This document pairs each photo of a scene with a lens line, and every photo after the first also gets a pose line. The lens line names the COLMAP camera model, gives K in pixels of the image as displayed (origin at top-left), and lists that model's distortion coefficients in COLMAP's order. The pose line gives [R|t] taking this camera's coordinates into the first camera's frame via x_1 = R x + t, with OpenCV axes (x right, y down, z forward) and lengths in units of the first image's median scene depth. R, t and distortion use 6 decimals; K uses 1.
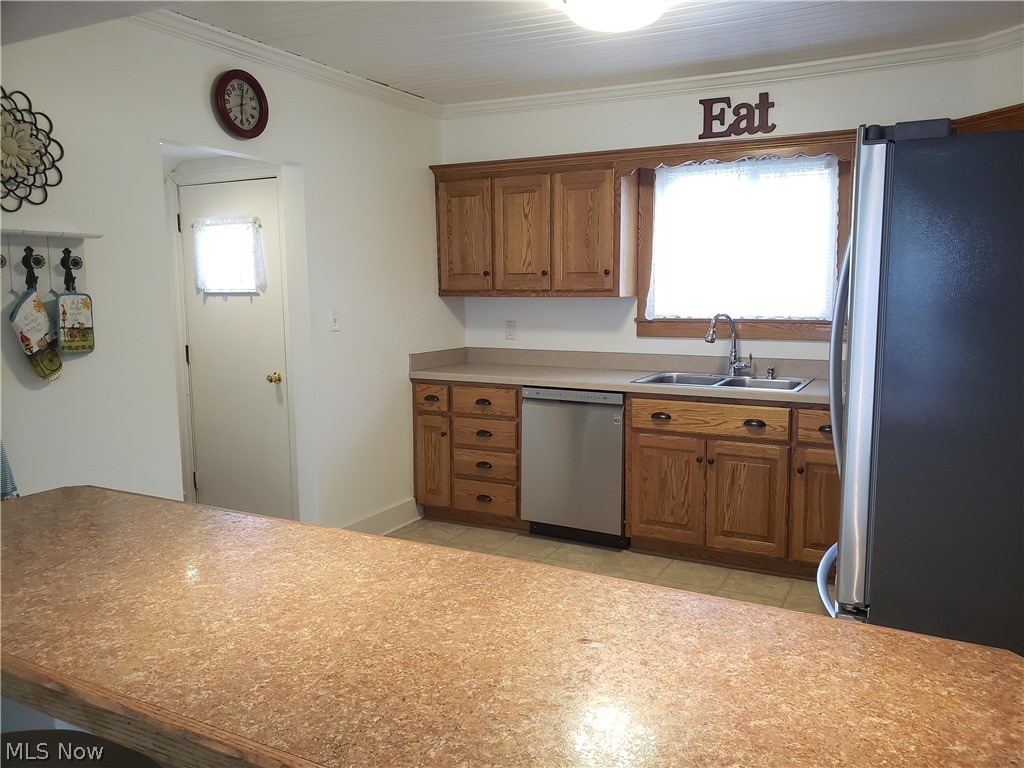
lens RADIAL K [[780.7, 0, 518.3], [0, 780.7, 382.2], [0, 0, 1]] dist [0.130124, -0.357282]
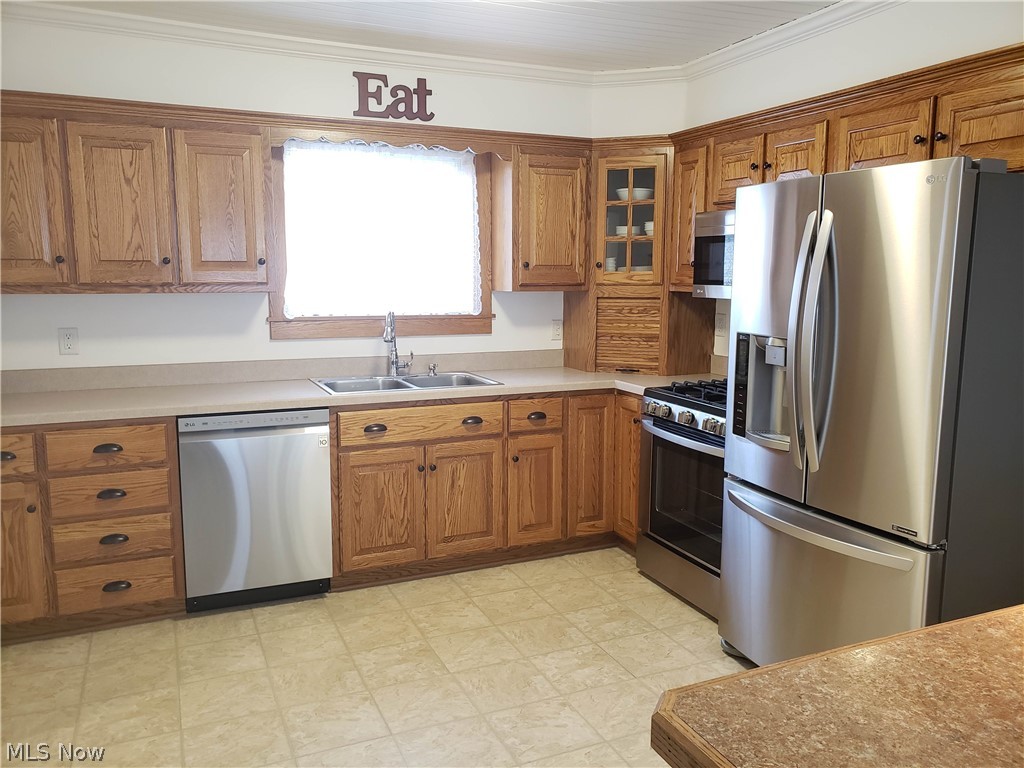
lens RADIAL K [[807.2, 0, 535.0], [0, 807.2, 381.0], [0, 0, 1]] dist [0.048903, -0.052454]
pose [[0.617868, -0.099382, 0.779976, -0.393271], [0.093020, 0.994253, 0.052997, -0.039123], [-0.780760, 0.039808, 0.623561, 0.280603]]
